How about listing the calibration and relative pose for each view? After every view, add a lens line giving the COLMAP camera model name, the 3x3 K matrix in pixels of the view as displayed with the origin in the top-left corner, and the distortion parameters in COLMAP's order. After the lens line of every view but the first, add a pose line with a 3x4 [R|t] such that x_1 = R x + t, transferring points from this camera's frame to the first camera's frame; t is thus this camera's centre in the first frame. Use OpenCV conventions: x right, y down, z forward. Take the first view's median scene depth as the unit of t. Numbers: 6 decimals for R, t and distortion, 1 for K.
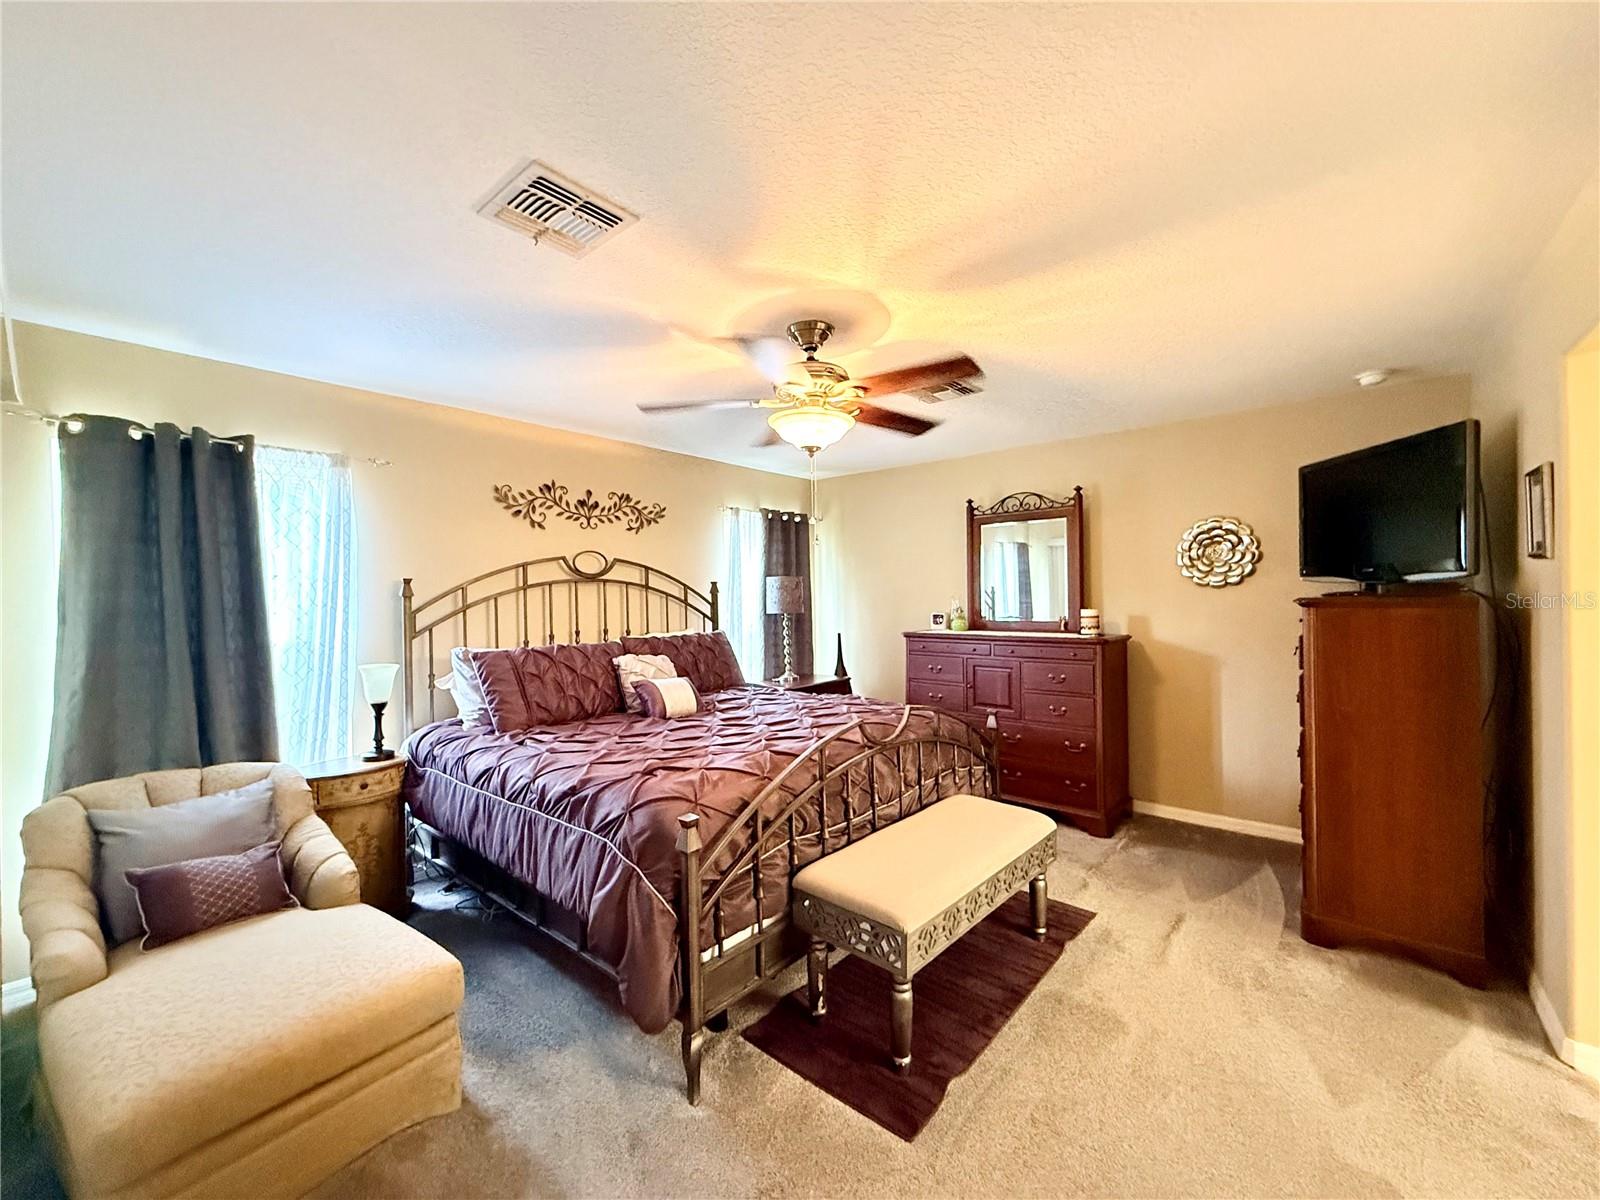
lens RADIAL K [[609.4, 0, 802.1], [0, 609.4, 613.5], [0, 0, 1]] dist [0.000118, 0.000097]
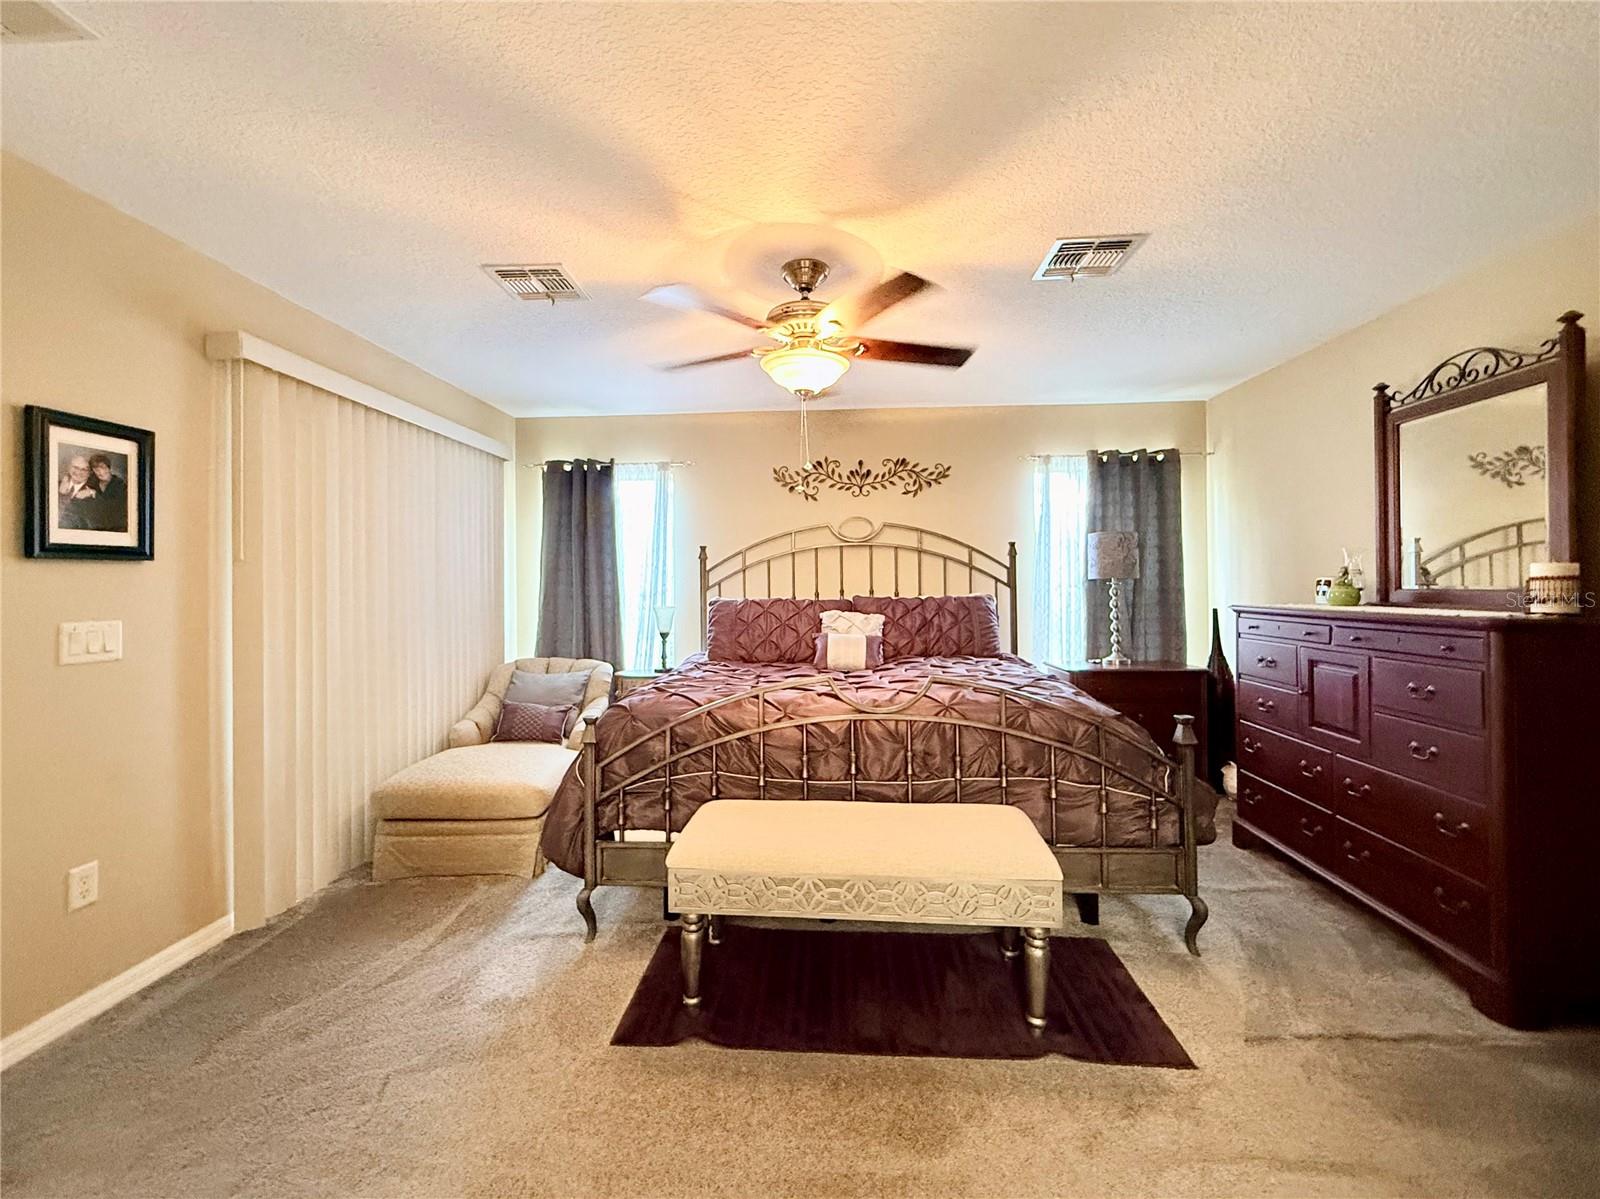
lens RADIAL K [[638.0, 0, 796.7], [0, 638.0, 598.8], [0, 0, 1]] dist [-0.001691, 0.000360]
pose [[0.637030, 0.027449, -0.770350, 0.459018], [-0.019295, 0.999620, 0.019662, 0.021616], [0.770598, 0.002339, 0.637318, 0.201551]]
